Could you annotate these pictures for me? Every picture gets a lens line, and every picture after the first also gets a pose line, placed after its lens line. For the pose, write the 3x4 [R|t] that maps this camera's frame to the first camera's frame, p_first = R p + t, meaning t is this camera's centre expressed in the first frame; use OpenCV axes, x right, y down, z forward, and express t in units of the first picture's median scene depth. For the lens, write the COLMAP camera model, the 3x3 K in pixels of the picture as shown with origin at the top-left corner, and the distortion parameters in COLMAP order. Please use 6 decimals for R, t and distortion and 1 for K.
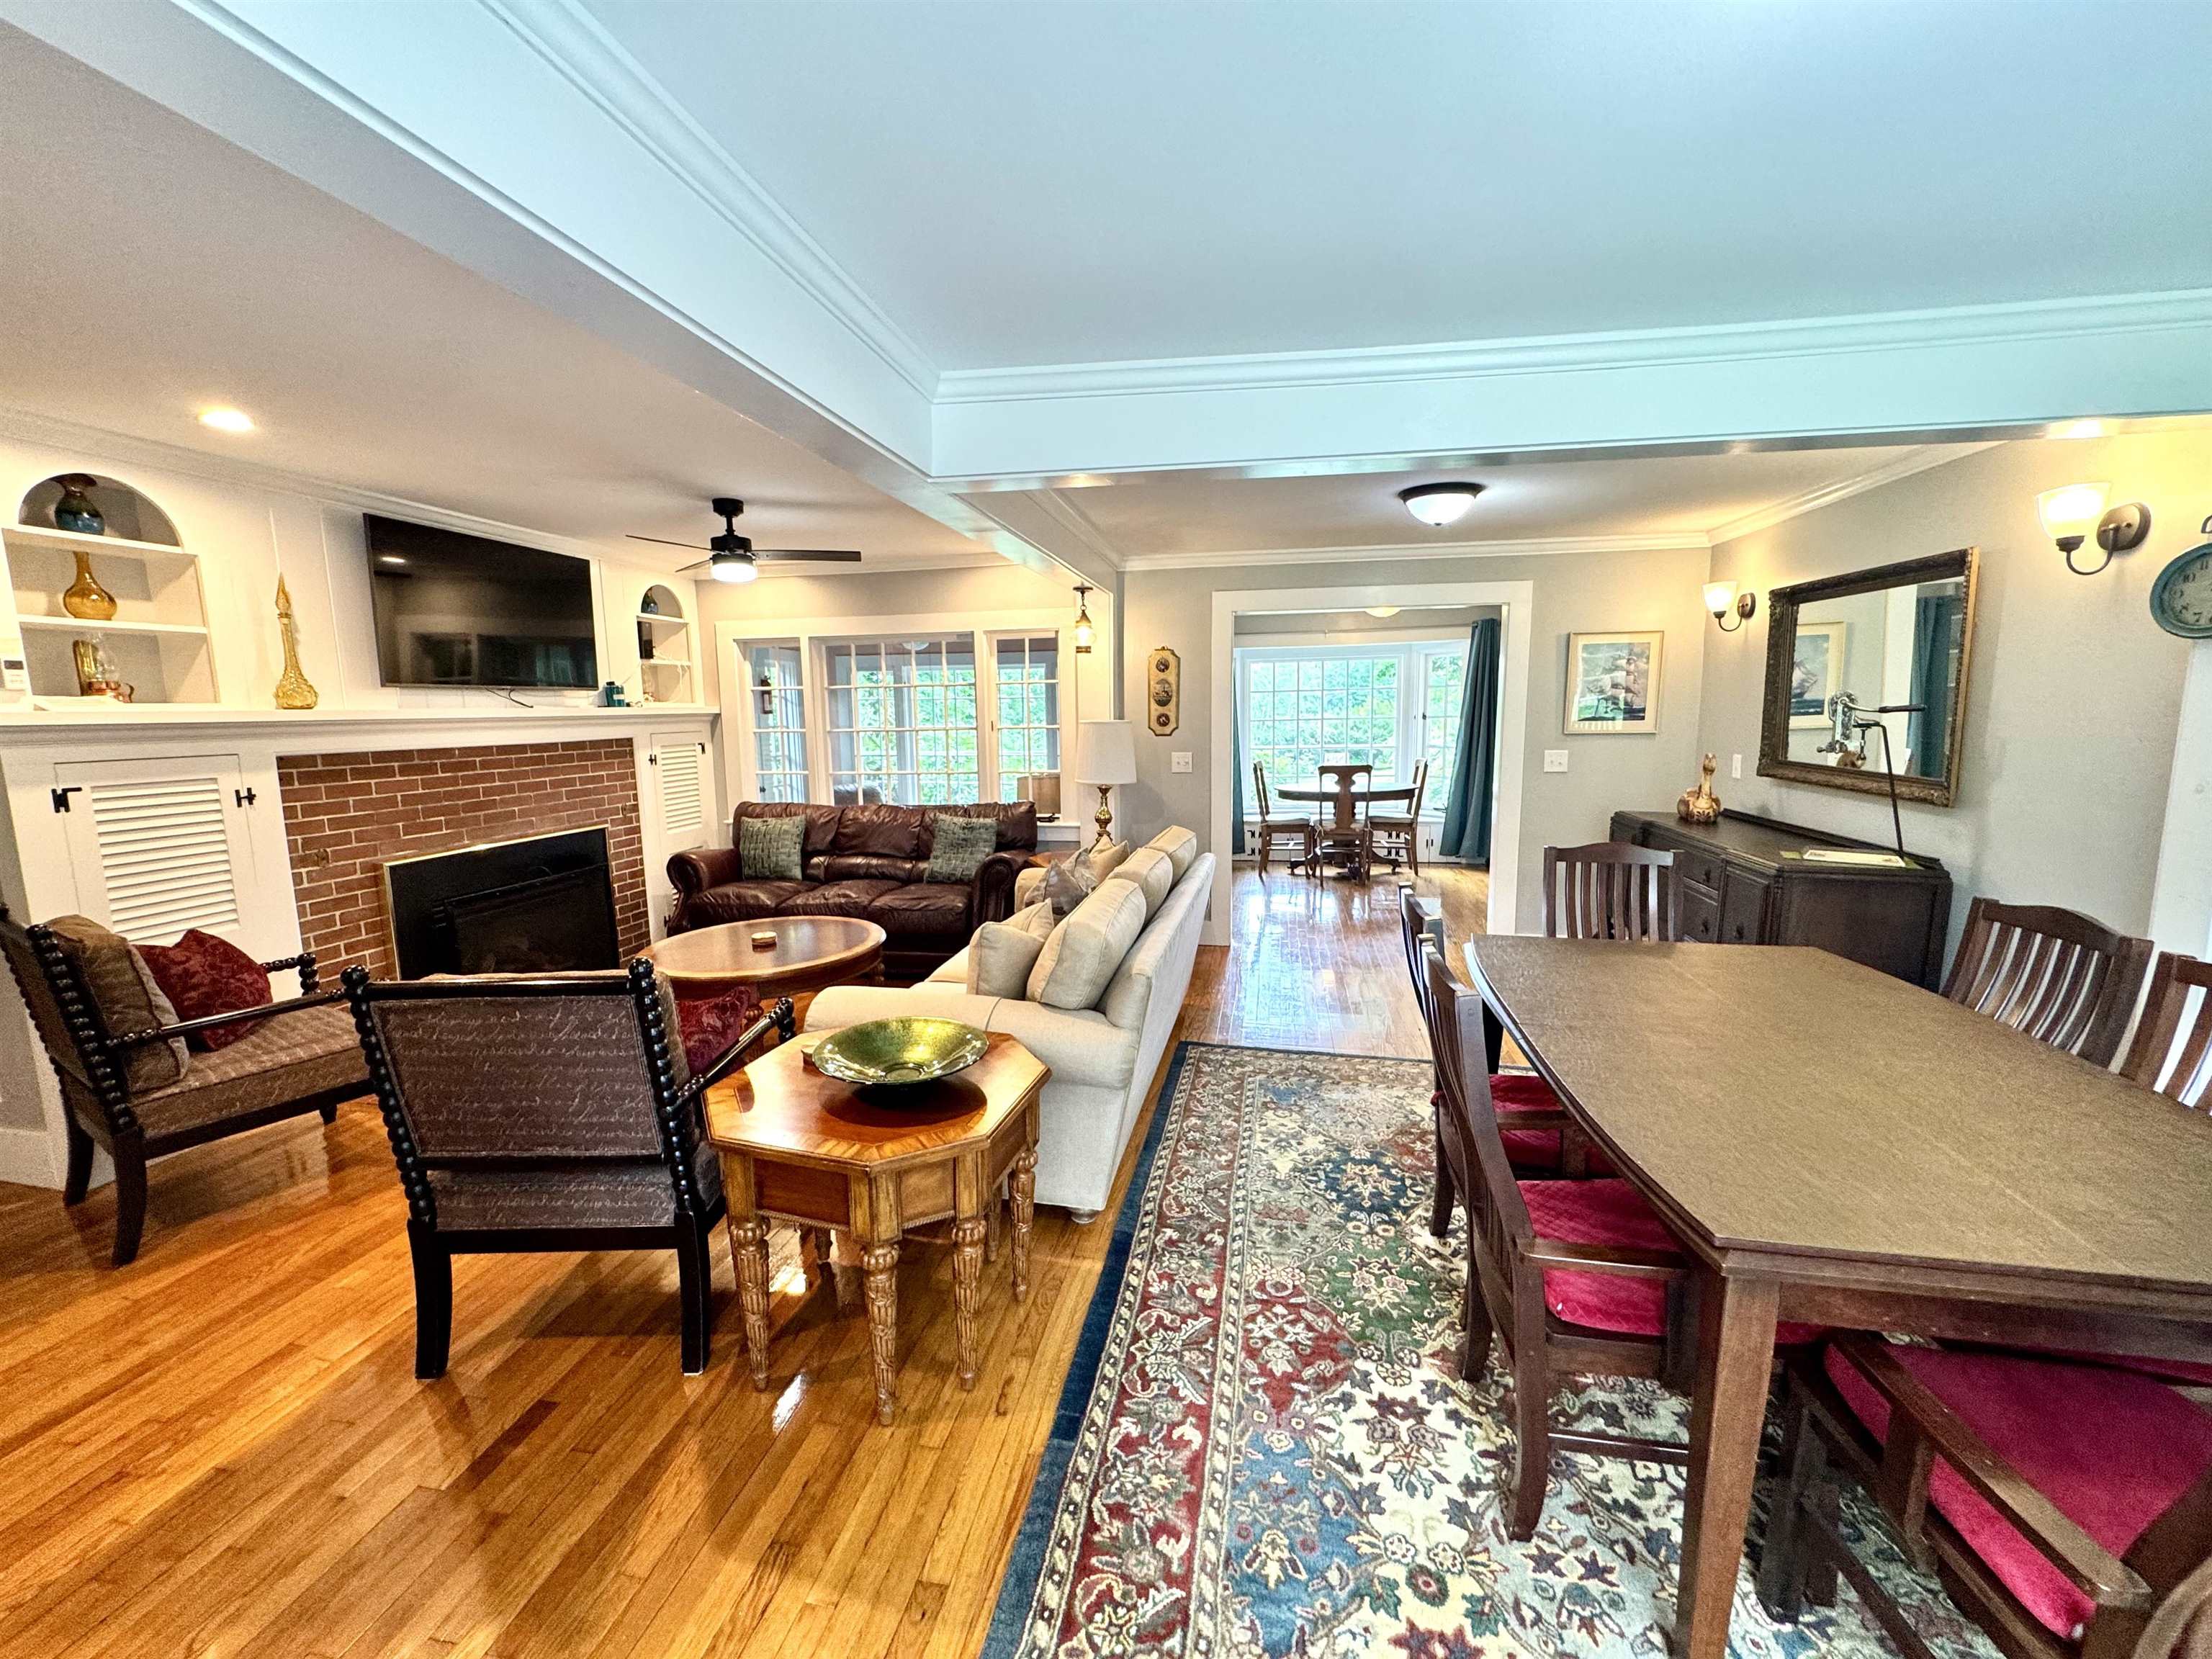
lens RADIAL K [[889.7, 0, 1110.4], [0, 889.7, 832.1], [0, 0, 1]] dist [-0.003315, 0.000233]
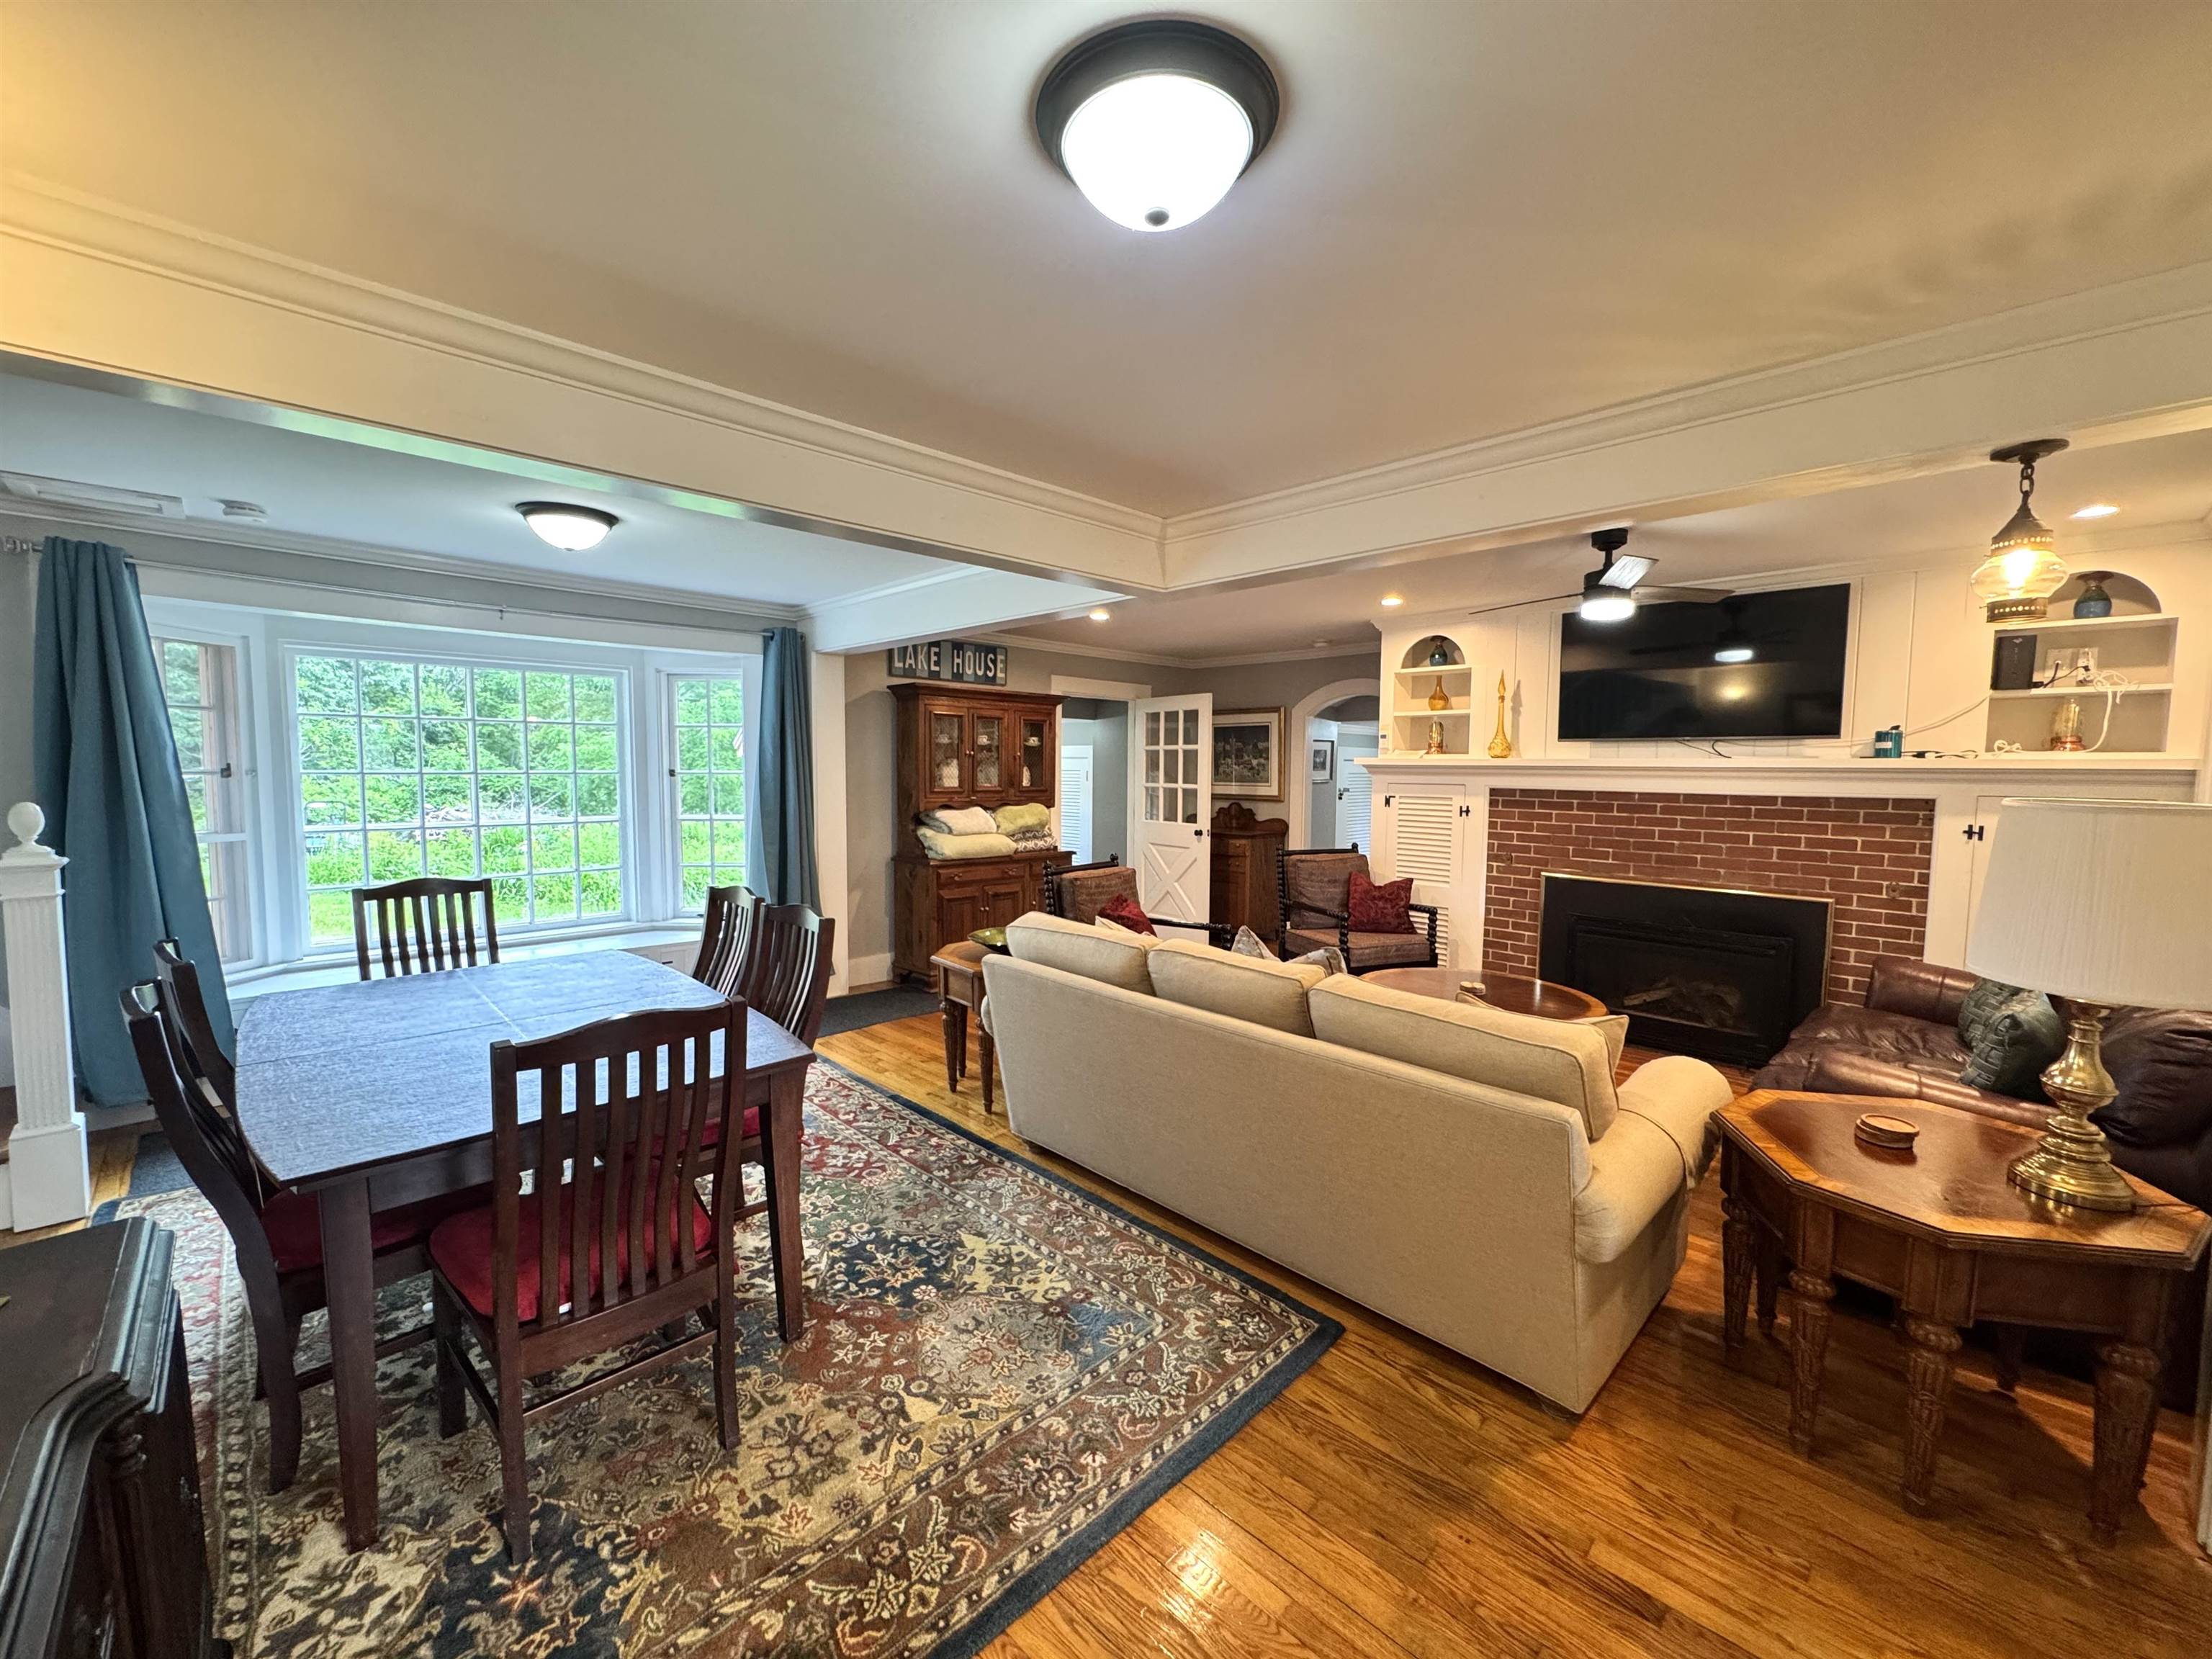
lens RADIAL K [[889.7, 0, 1103.2], [0, 889.7, 830.3], [0, 0, 1]] dist [-0.003315, 0.000233]
pose [[-0.570110, 0.071059, -0.818489, 0.606467], [-0.114554, 0.979645, 0.164842, -0.159575], [0.813543, 0.187740, -0.550366, 1.095542]]
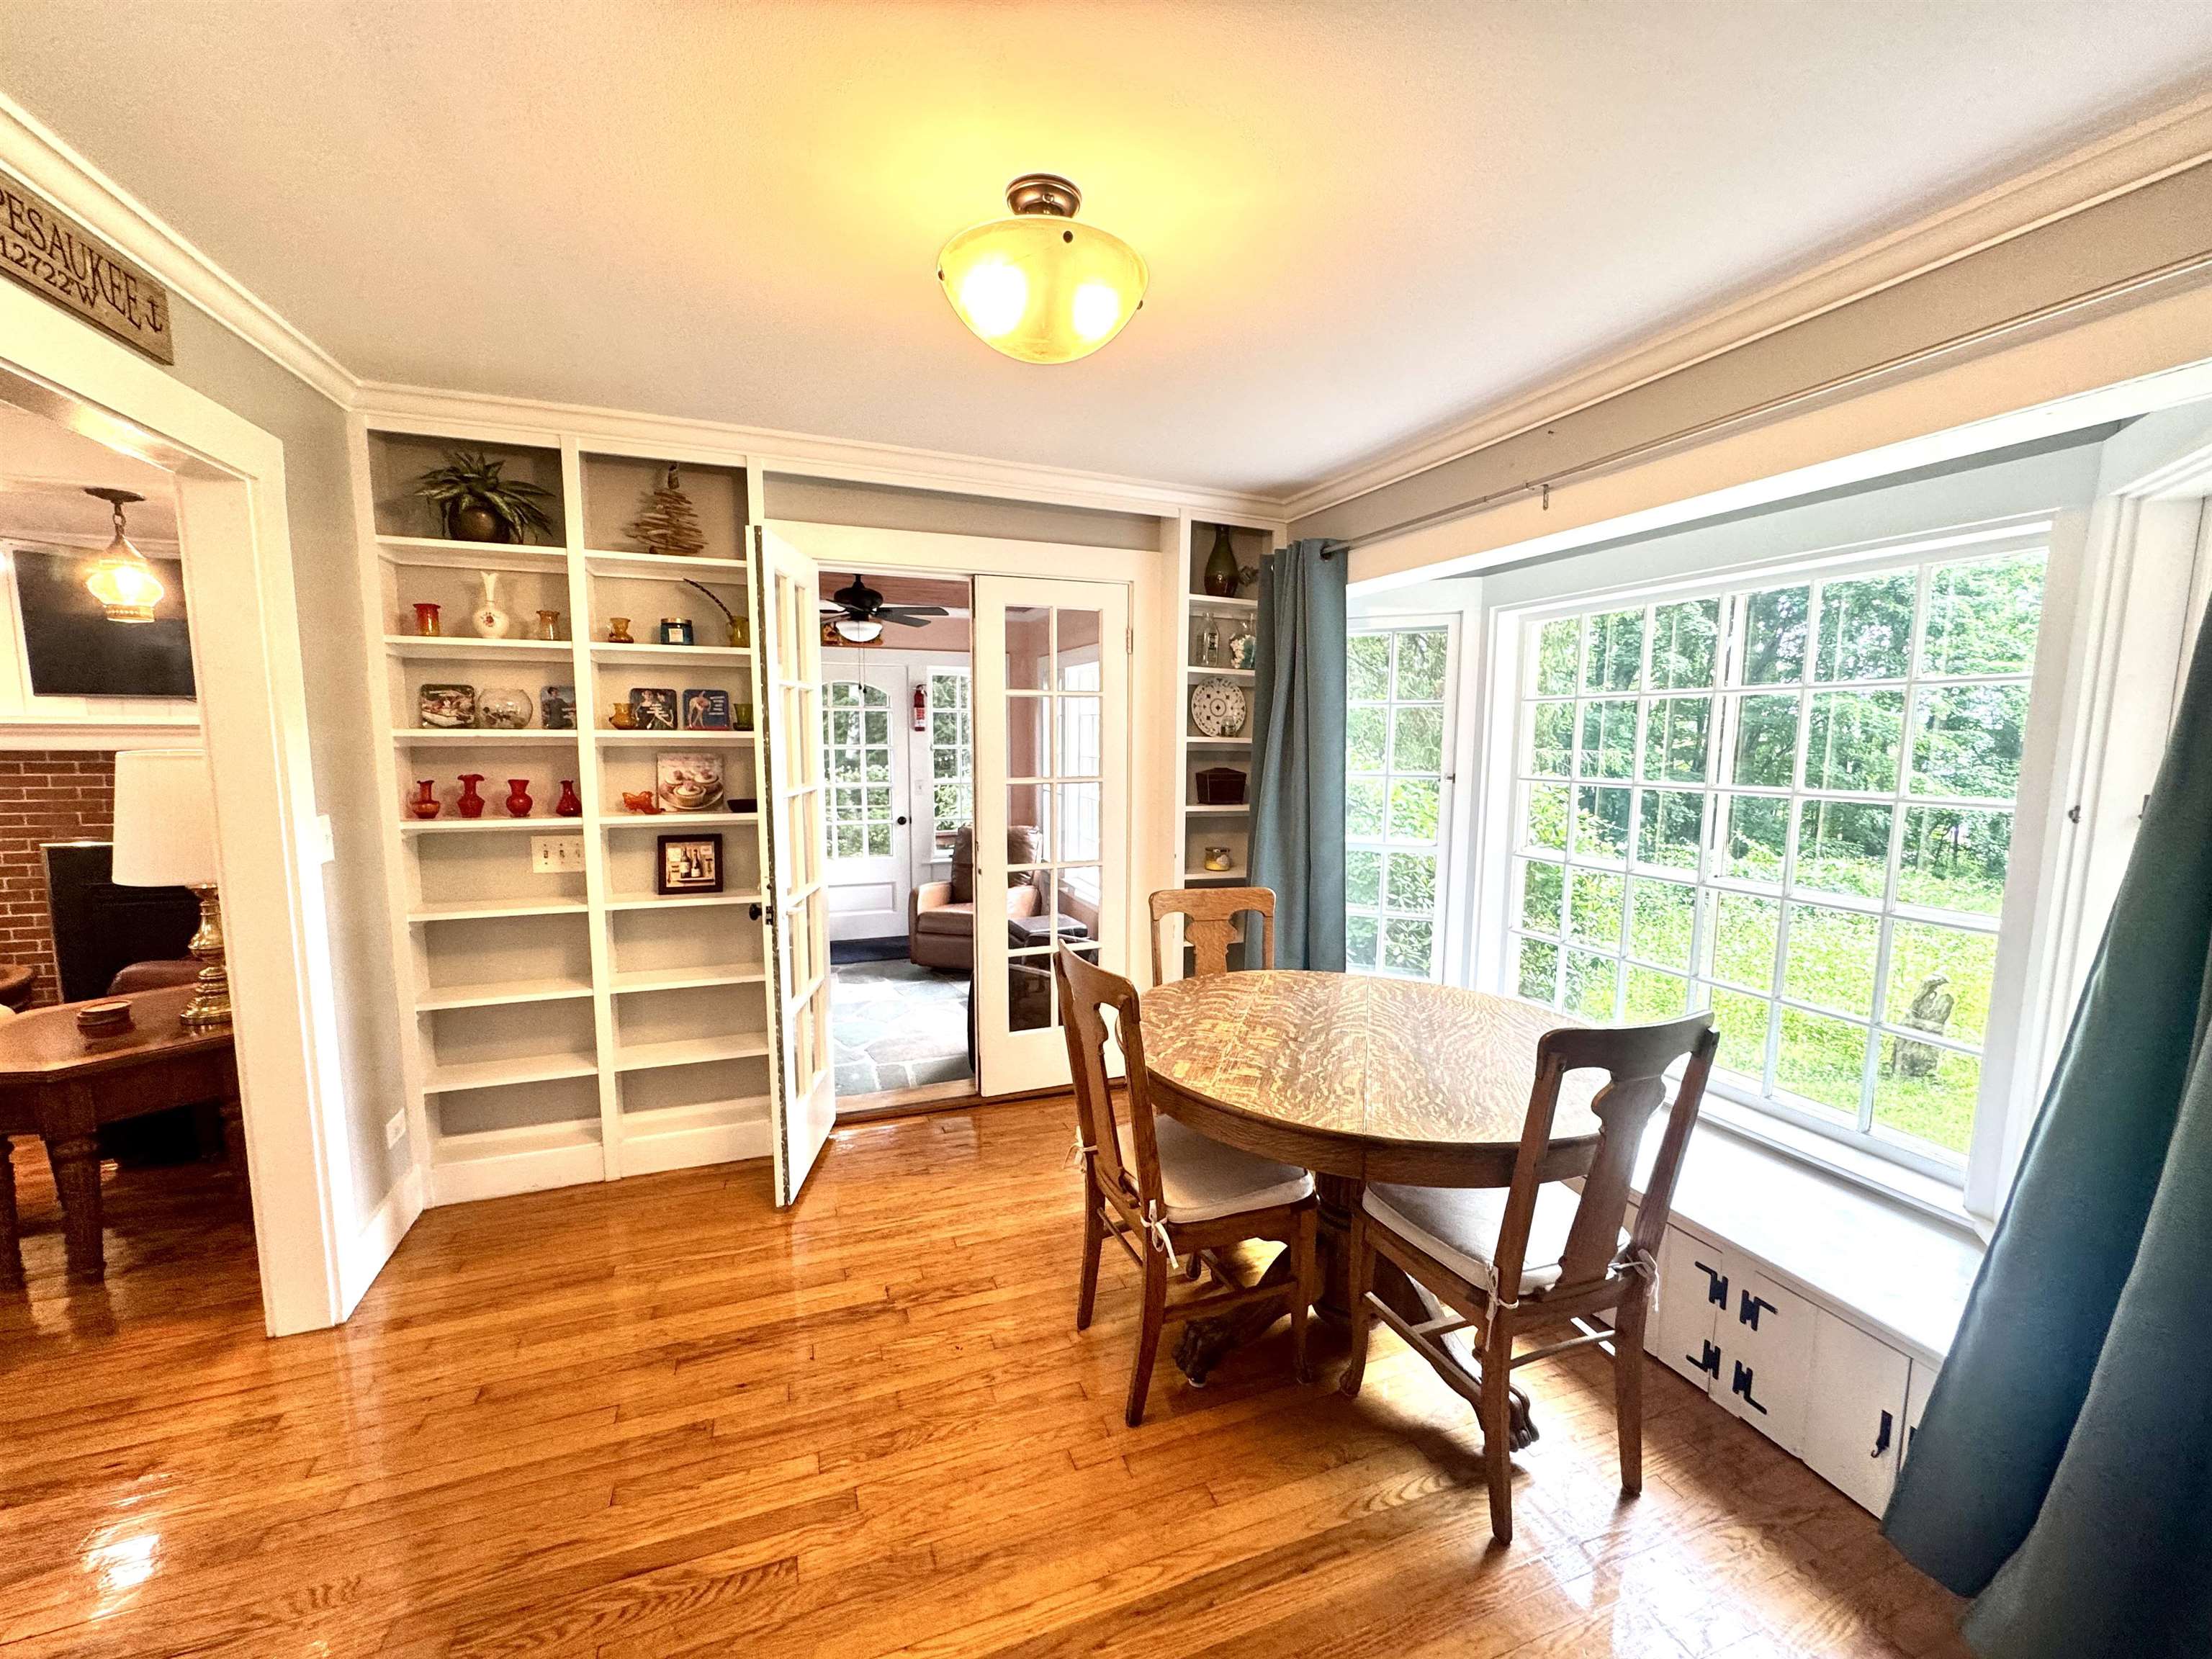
lens RADIAL K [[889.7, 0, 1101.3], [0, 889.7, 828.9], [0, 0, 1]] dist [-0.003315, 0.000233]
pose [[0.510357, 0.115477, -0.852174, 0.846613], [-0.135513, 0.989362, 0.052910, -0.222104], [0.849218, 0.088477, 0.520576, 1.463404]]
